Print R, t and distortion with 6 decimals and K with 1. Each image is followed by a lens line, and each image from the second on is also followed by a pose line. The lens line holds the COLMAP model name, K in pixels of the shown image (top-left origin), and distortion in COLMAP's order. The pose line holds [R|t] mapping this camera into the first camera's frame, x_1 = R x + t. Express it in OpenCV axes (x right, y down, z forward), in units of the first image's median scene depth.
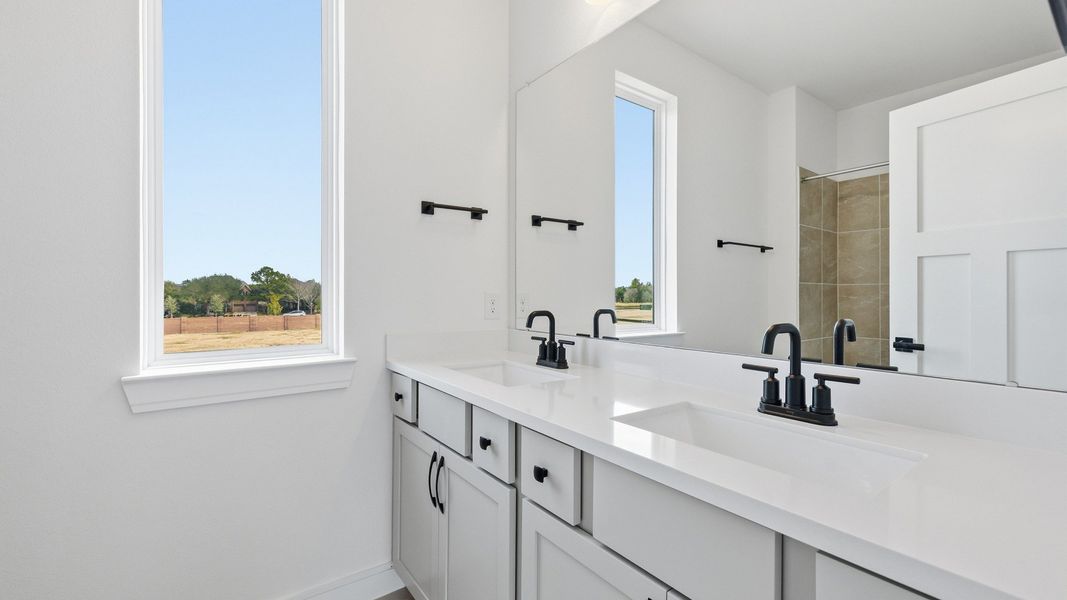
lens RADIAL K [[442.4, 0, 533.2], [0, 442.4, 297.4], [0, 0, 1]] dist [0.001546, 0.000021]
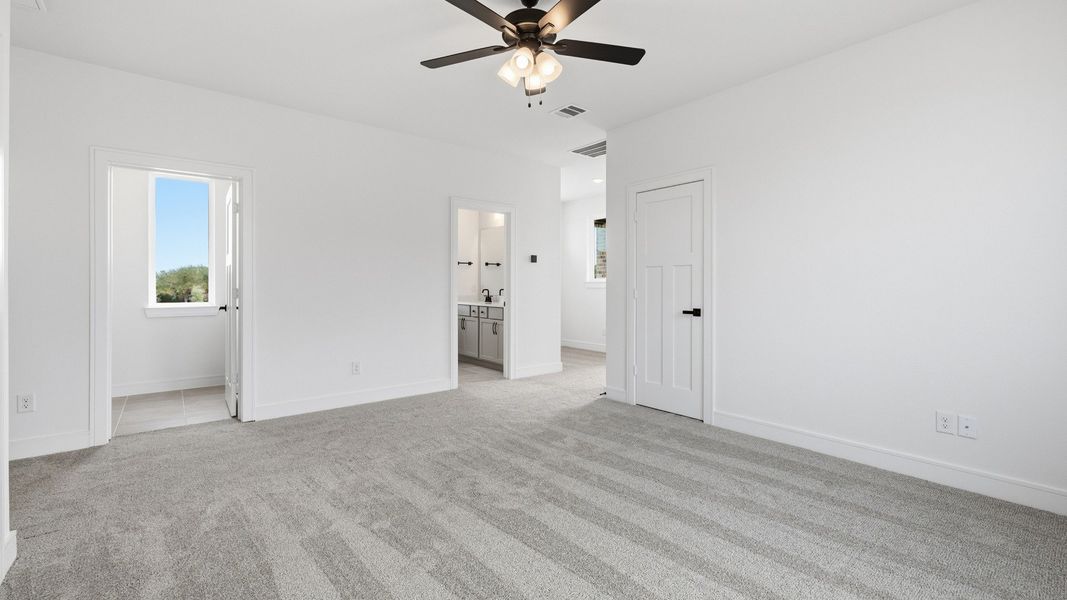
lens RADIAL K [[442.4, 0, 535.0], [0, 442.4, 293.5], [0, 0, 1]] dist [0.001546, 0.000021]
pose [[0.998609, -0.001619, 0.052700, 0.026388], [0.001012, 0.999933, 0.011529, 0.002389], [-0.052715, -0.011459, 0.998544, -0.325876]]
